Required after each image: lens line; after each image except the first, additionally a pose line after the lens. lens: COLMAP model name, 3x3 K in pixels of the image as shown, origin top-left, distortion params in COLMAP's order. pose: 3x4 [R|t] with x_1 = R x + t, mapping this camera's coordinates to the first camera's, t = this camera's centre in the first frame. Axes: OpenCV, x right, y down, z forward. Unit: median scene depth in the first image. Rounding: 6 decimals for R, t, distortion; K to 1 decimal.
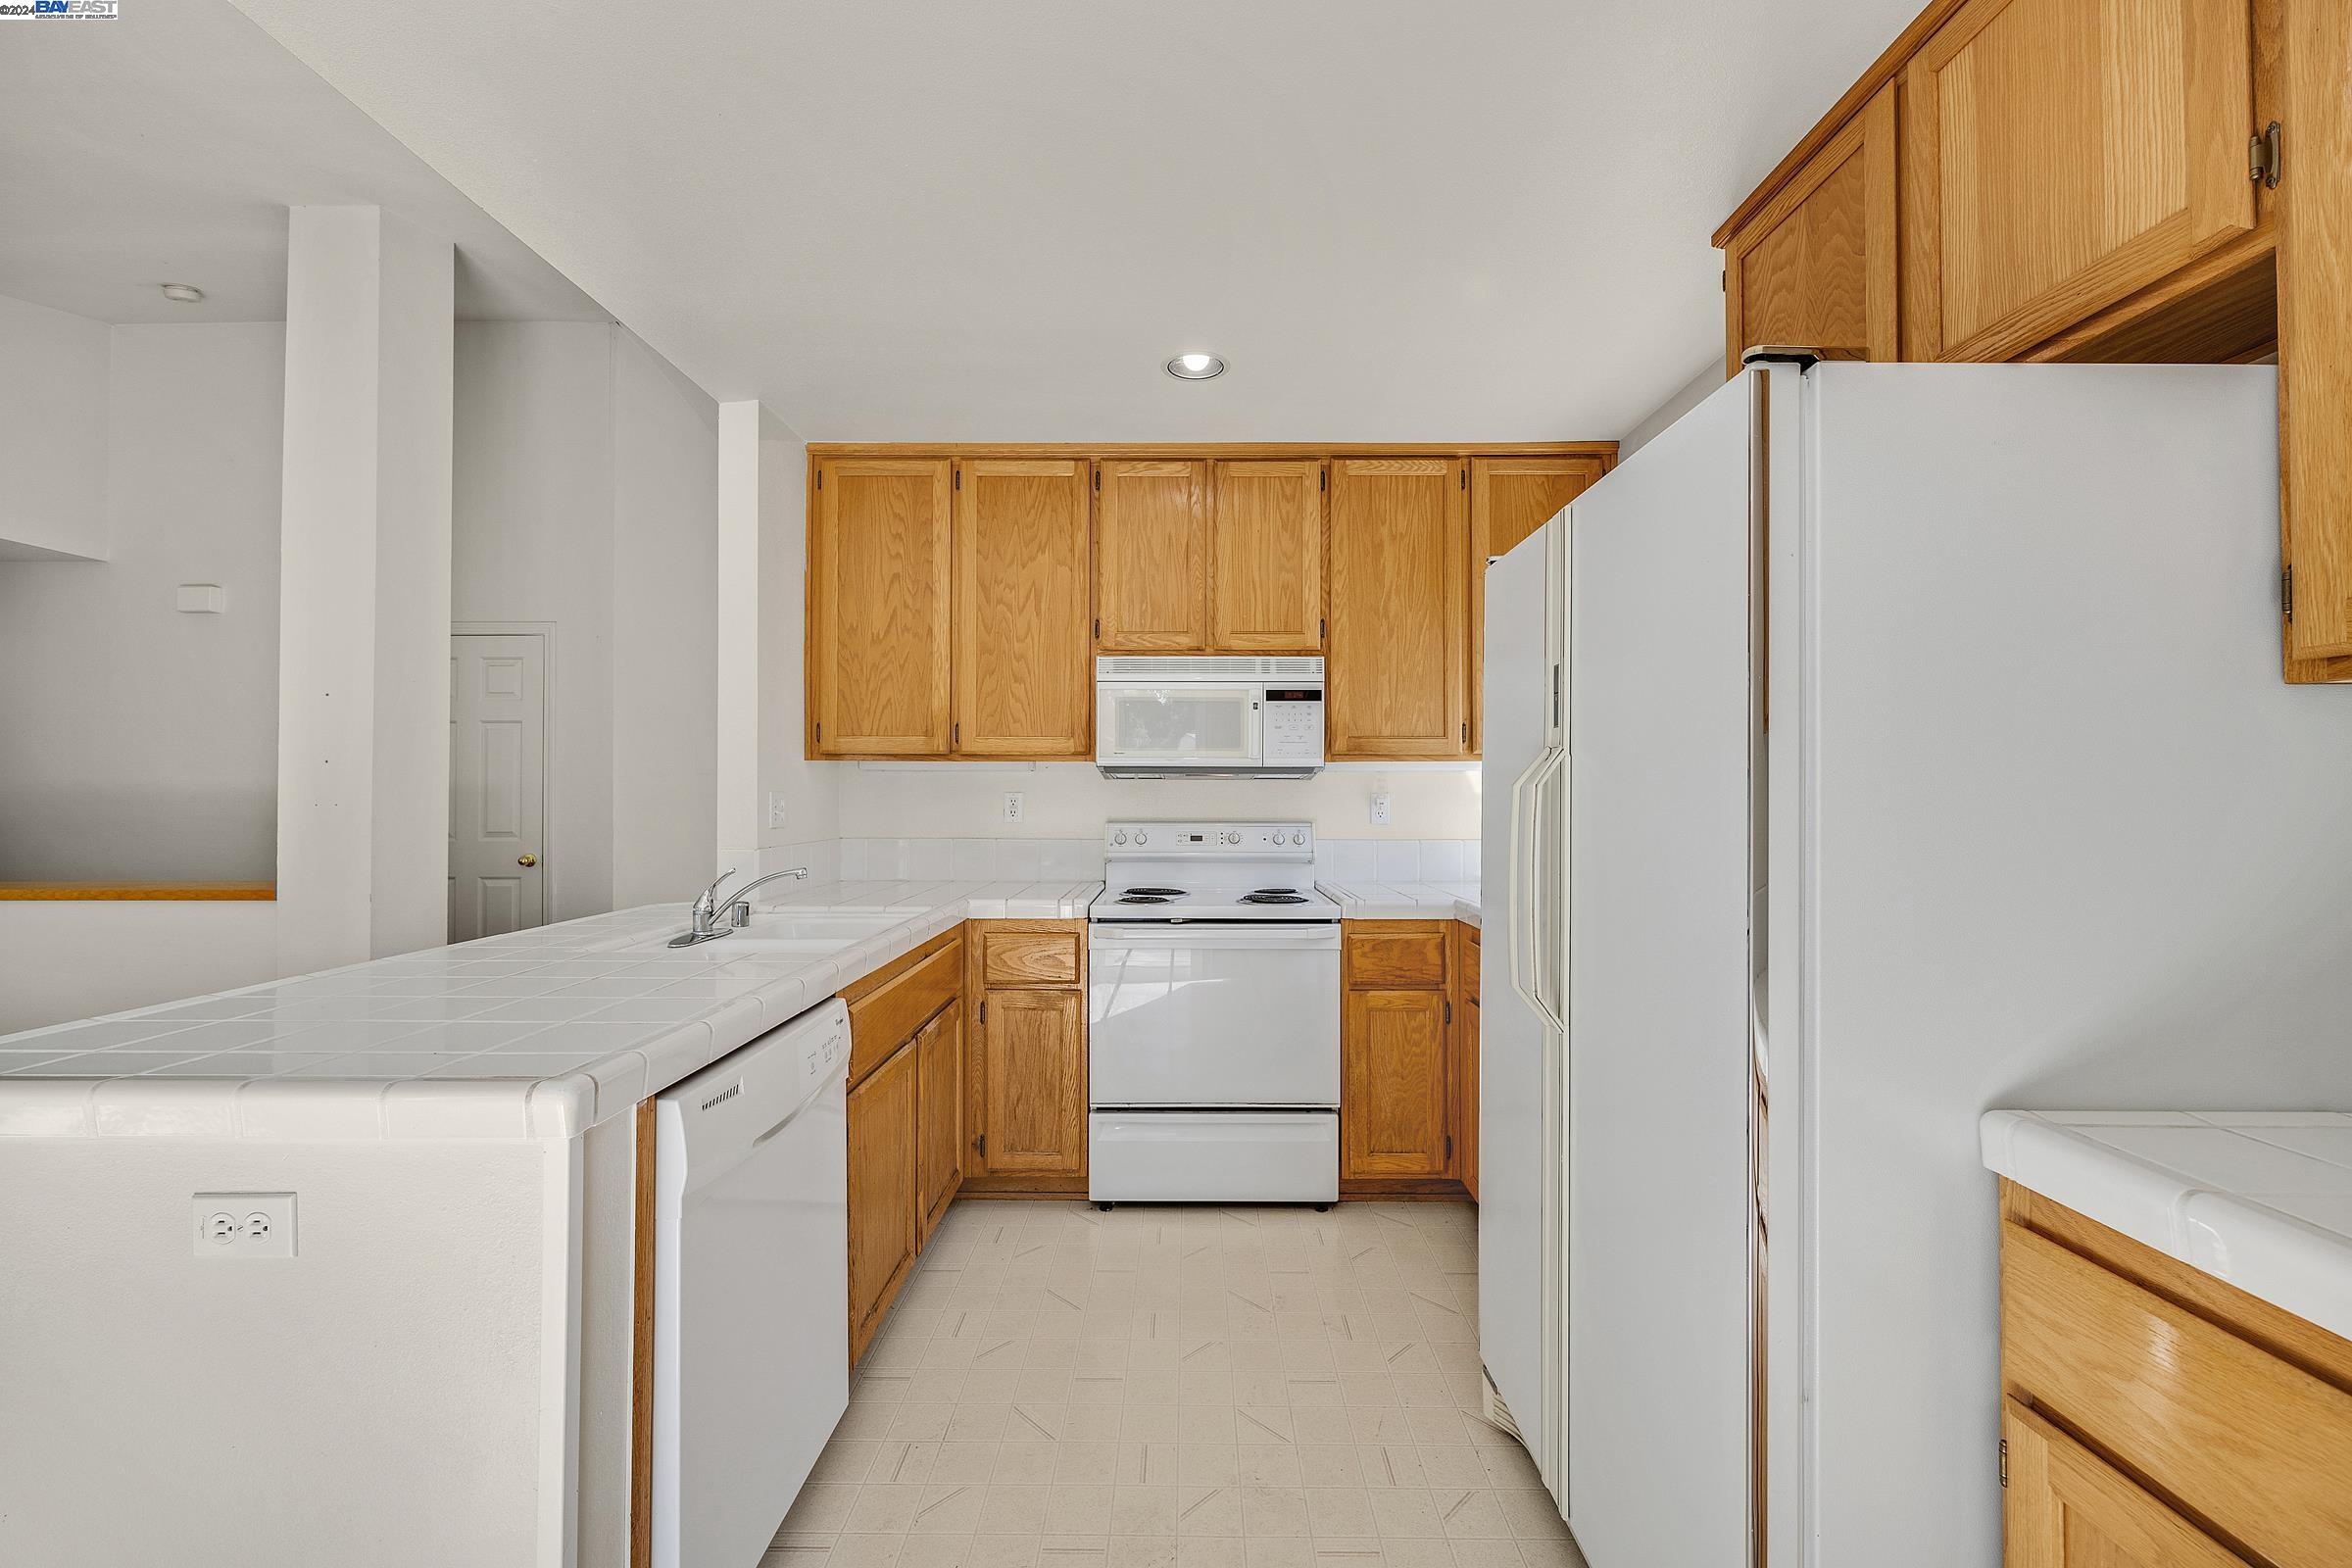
lens RADIAL K [[943.1, 0, 1179.0], [0, 943.1, 783.9], [0, 0, 1]] dist [-0.002718, 0.000044]
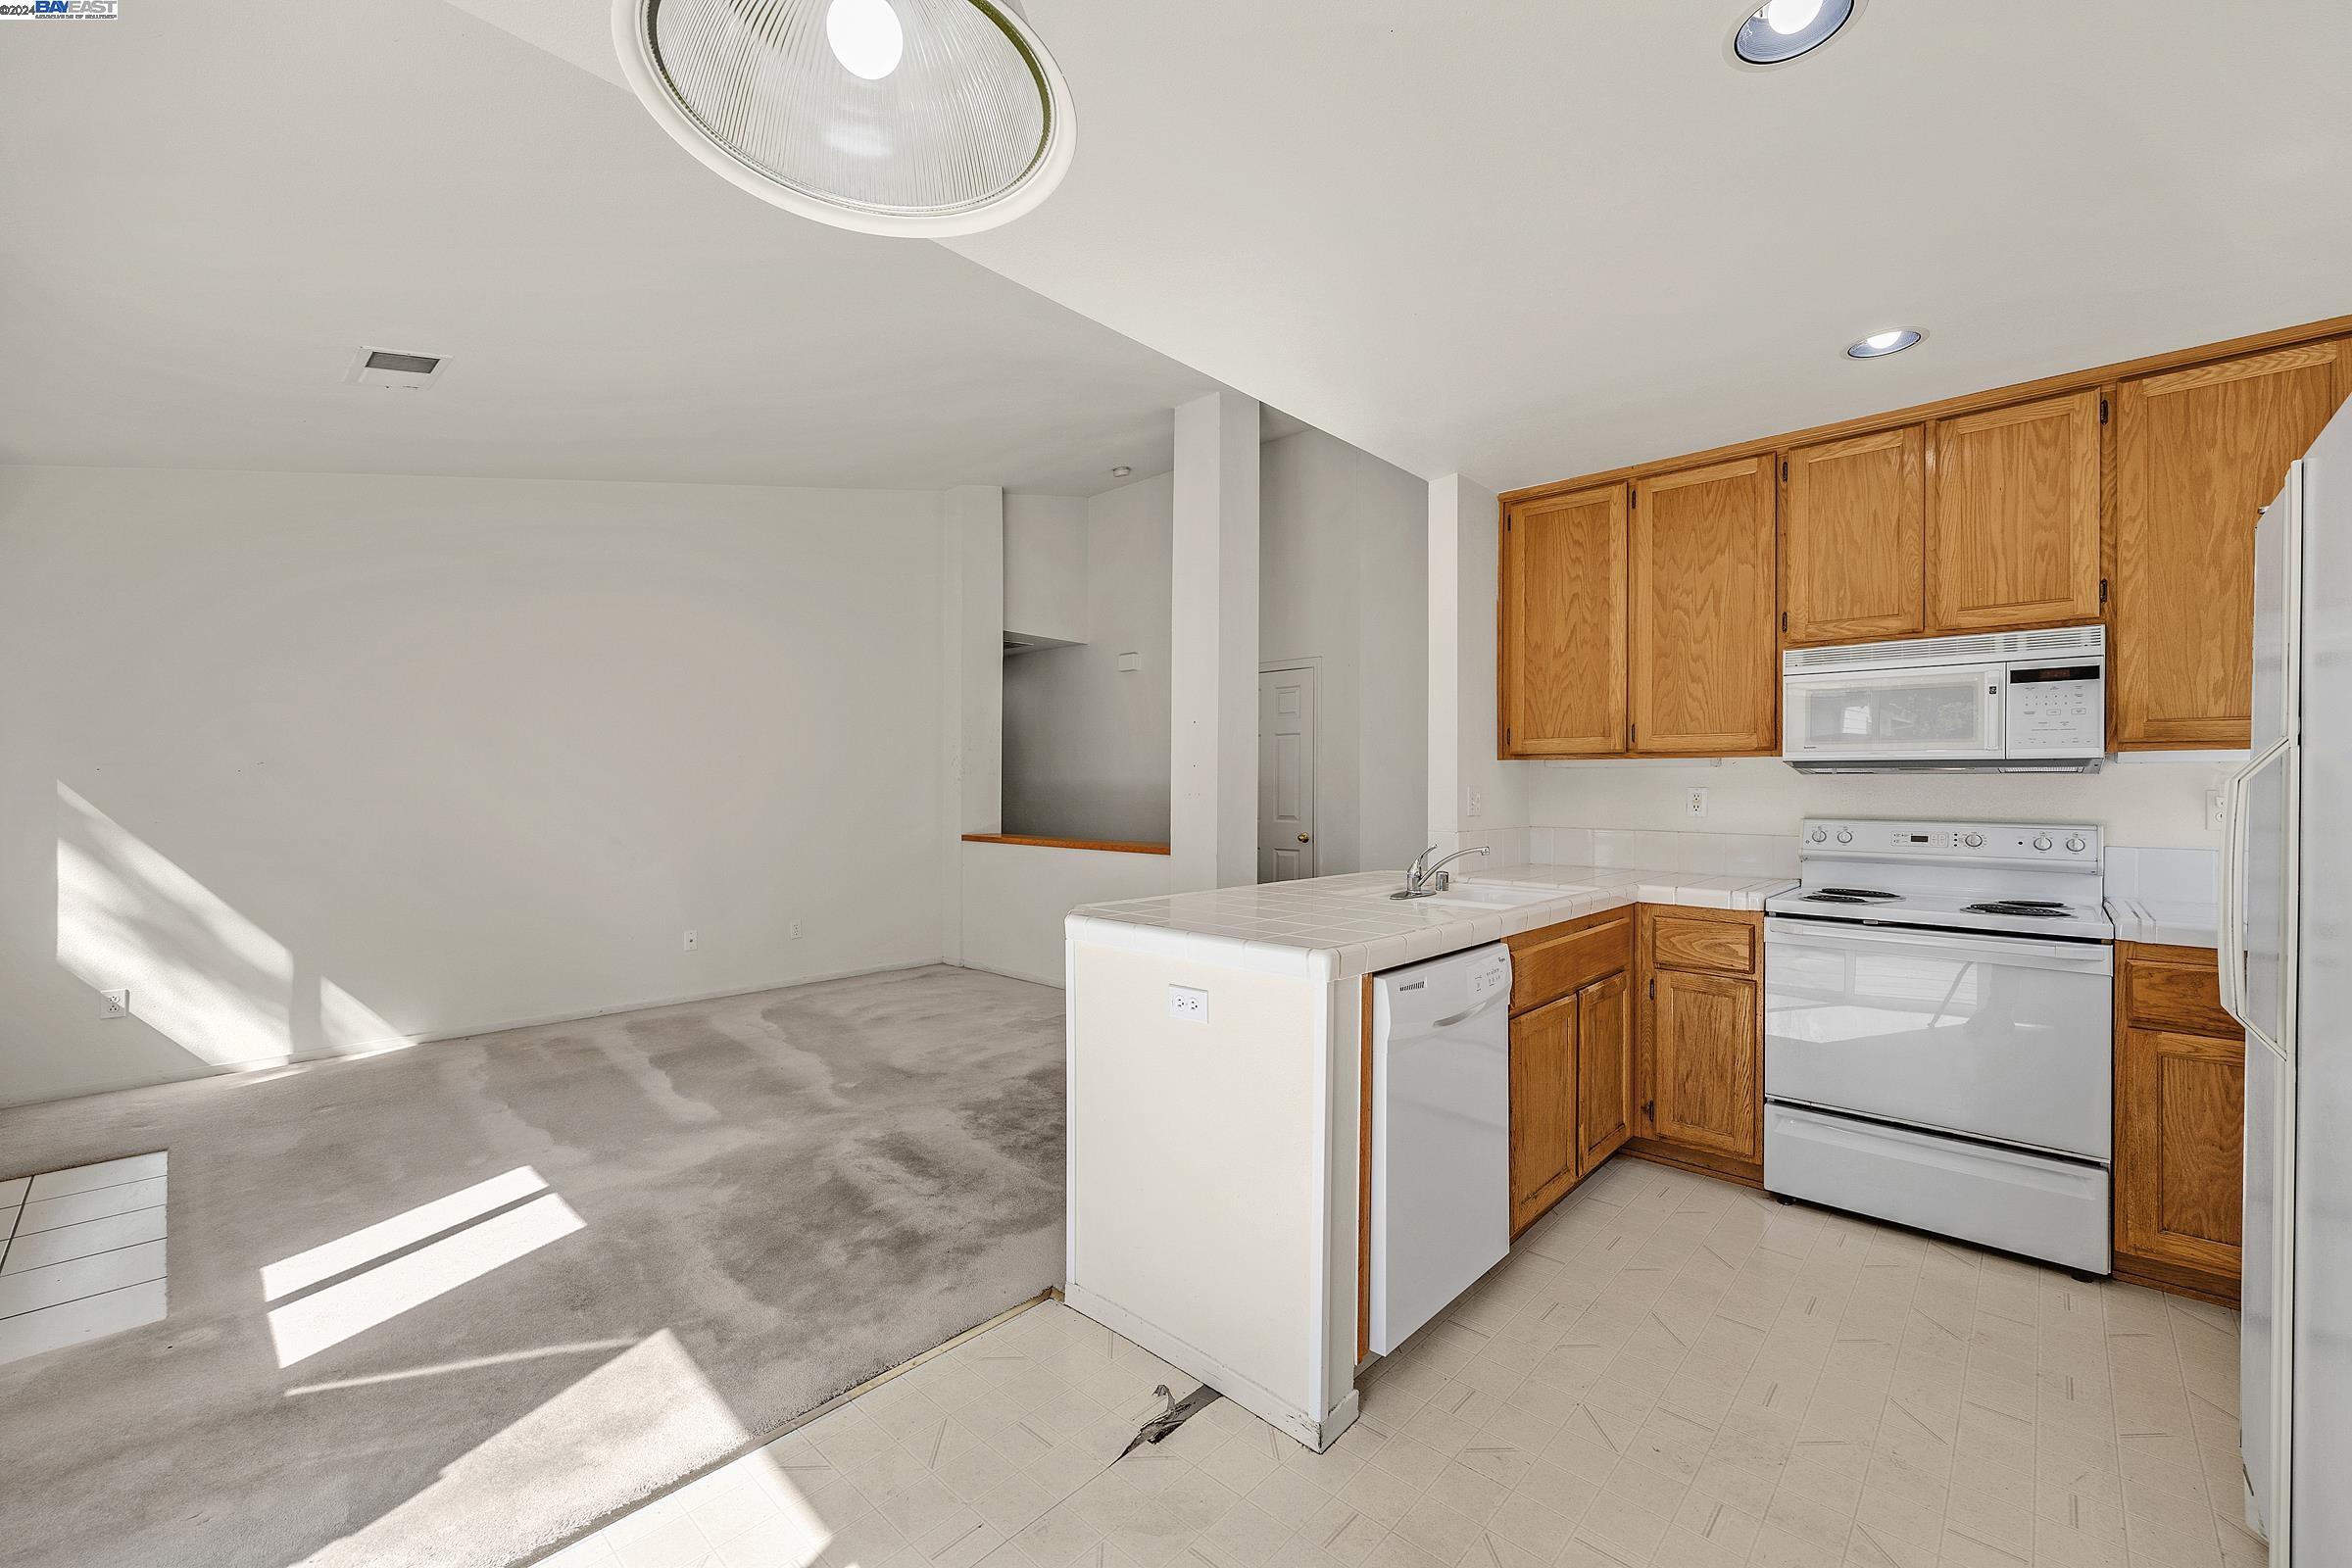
lens RADIAL K [[943.1, 0, 1170.5], [0, 943.1, 791.1], [0, 0, 1]] dist [-0.002718, 0.000044]
pose [[0.735872, 0.006212, -0.677093, 0.116537], [0.002600, 0.999925, 0.012000, -0.000955], [0.677116, -0.010591, 0.735800, -0.174126]]
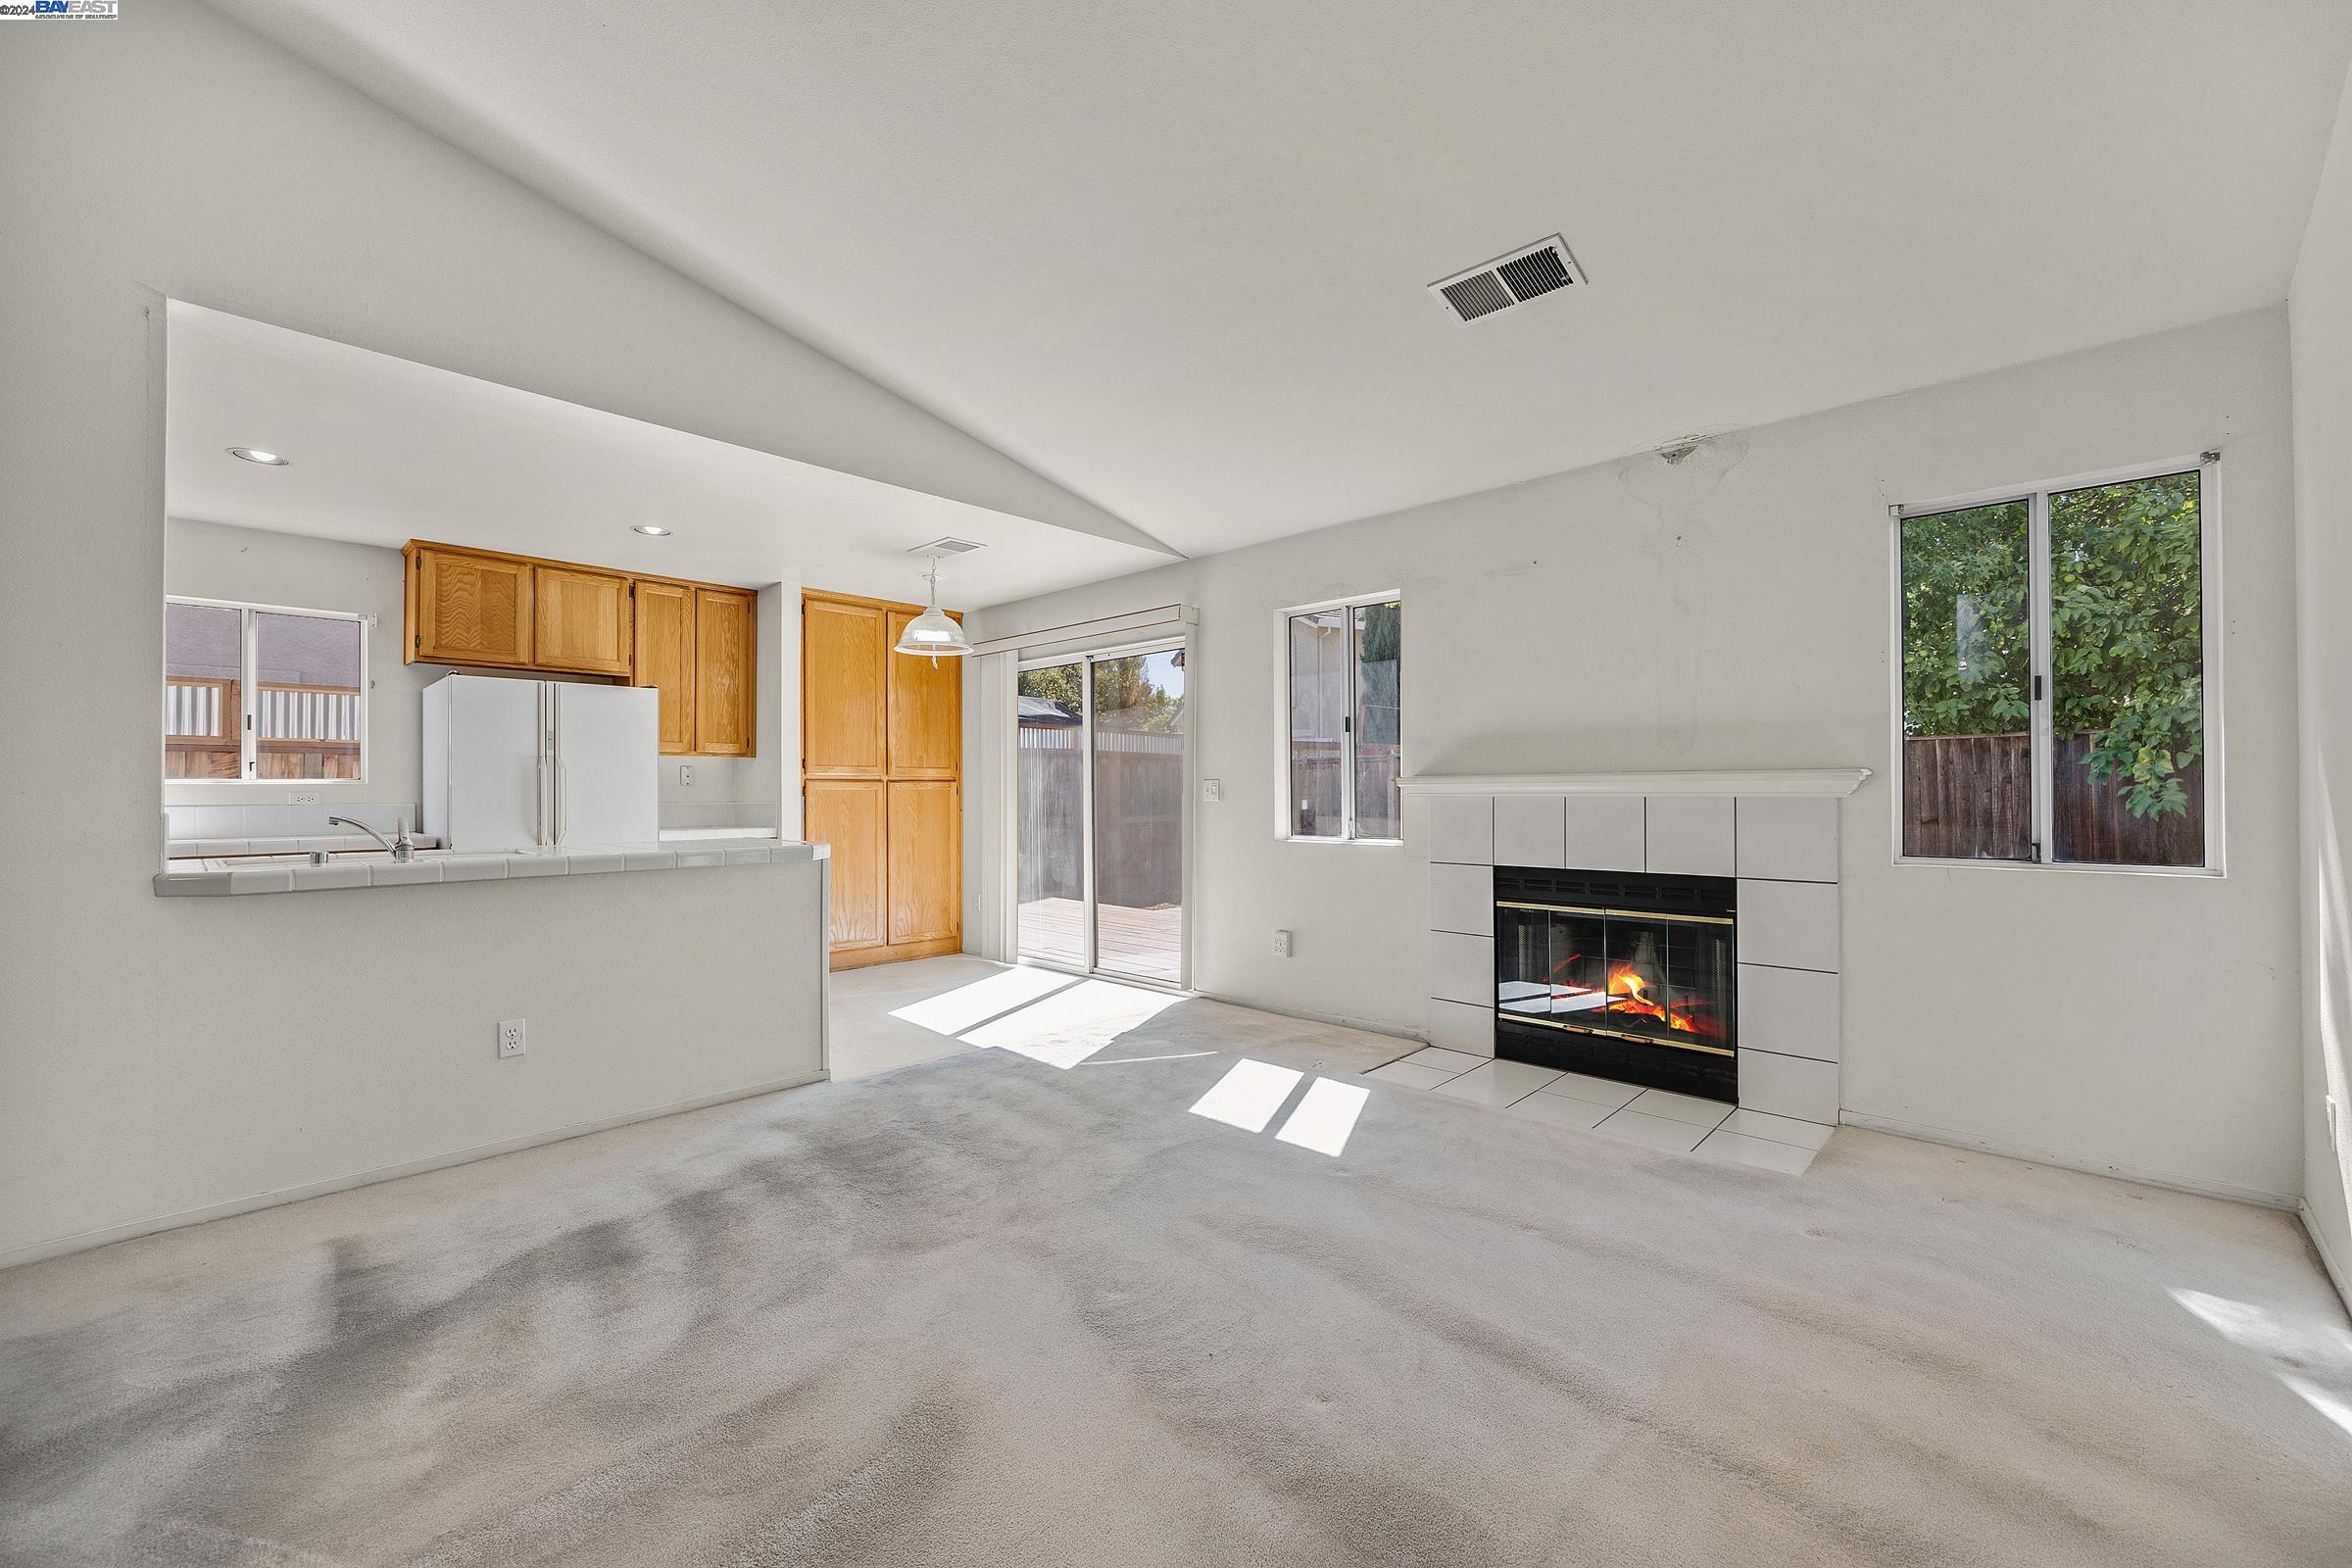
lens RADIAL K [[943.1, 0, 1170.0], [0, 943.1, 780.2], [0, 0, 1]] dist [-0.002718, 0.000044]
pose [[-0.723291, 0.010769, 0.690459, -1.464341], [-0.001619, 0.999849, -0.017291, 0.031539], [-0.690541, -0.013624, -0.723165, 0.832717]]
